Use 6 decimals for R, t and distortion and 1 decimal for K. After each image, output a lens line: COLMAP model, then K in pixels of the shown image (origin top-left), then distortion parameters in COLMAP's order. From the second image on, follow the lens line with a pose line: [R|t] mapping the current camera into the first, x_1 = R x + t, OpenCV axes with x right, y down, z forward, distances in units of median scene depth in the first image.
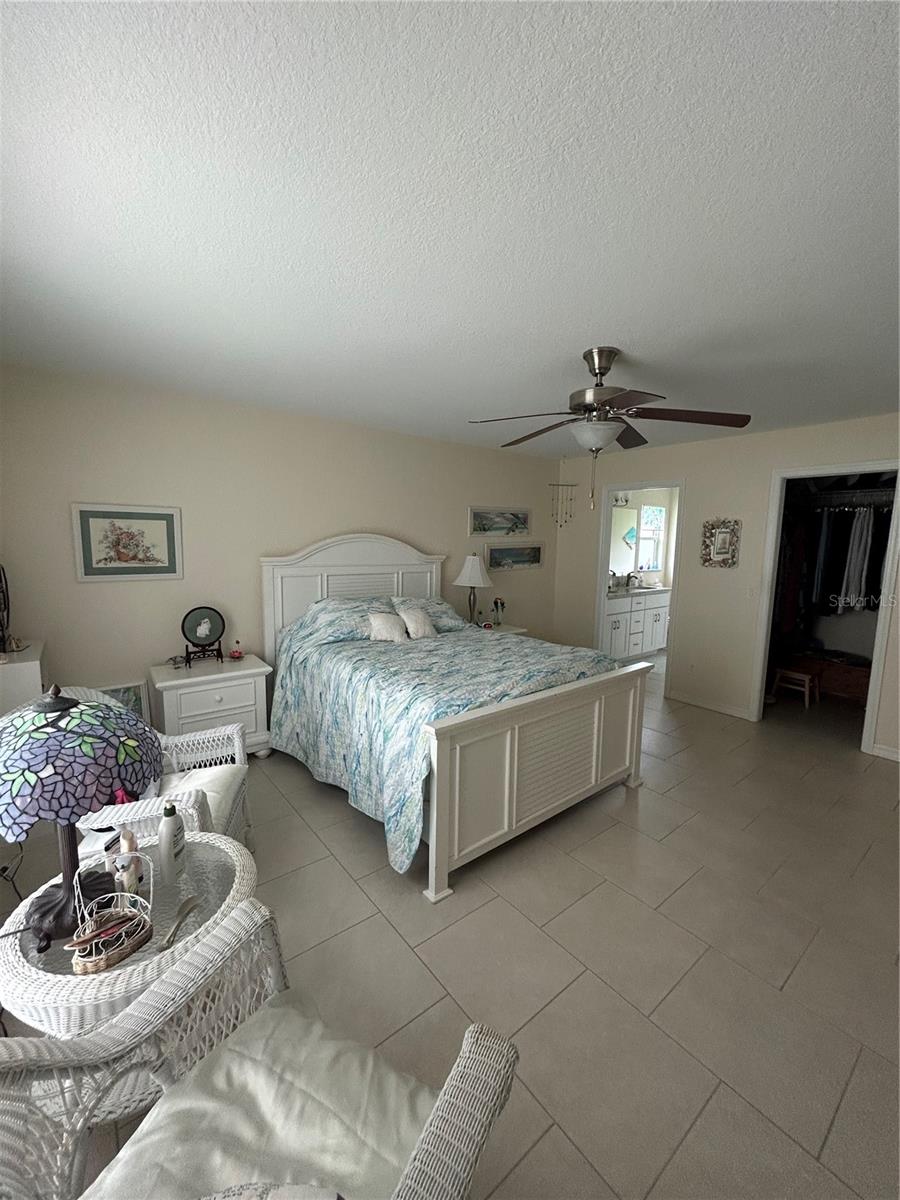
lens RADIAL K [[481.1, 0, 448.7], [0, 481.1, 602.4], [0, 0, 1]] dist [0.006380, -0.000291]
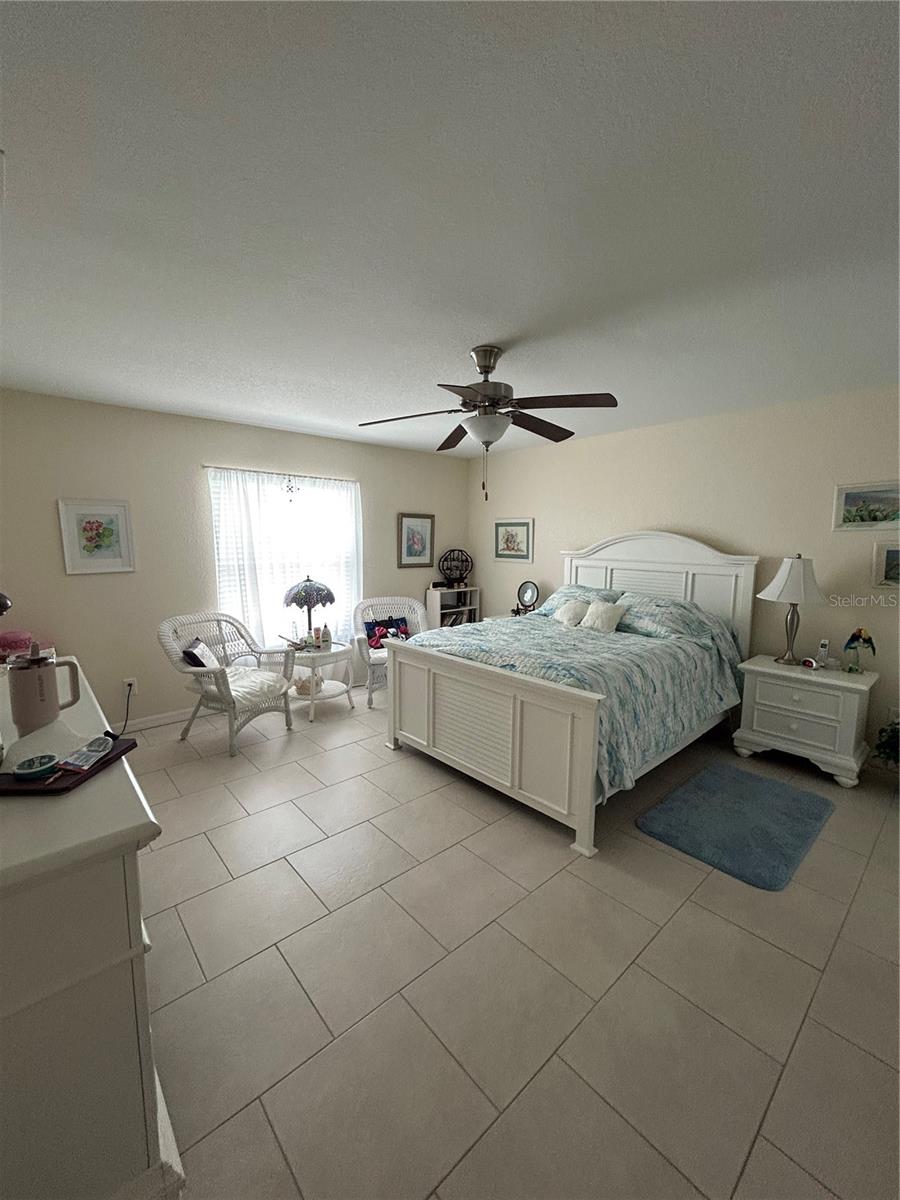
lens RADIAL K [[481.1, 0, 449.0], [0, 481.1, 597.5], [0, 0, 1]] dist [0.006380, -0.000291]
pose [[0.060845, 0.106393, -0.992461, 1.029534], [-0.139355, 0.985470, 0.097100, -0.054704], [0.988371, 0.132396, 0.074787, 0.651324]]
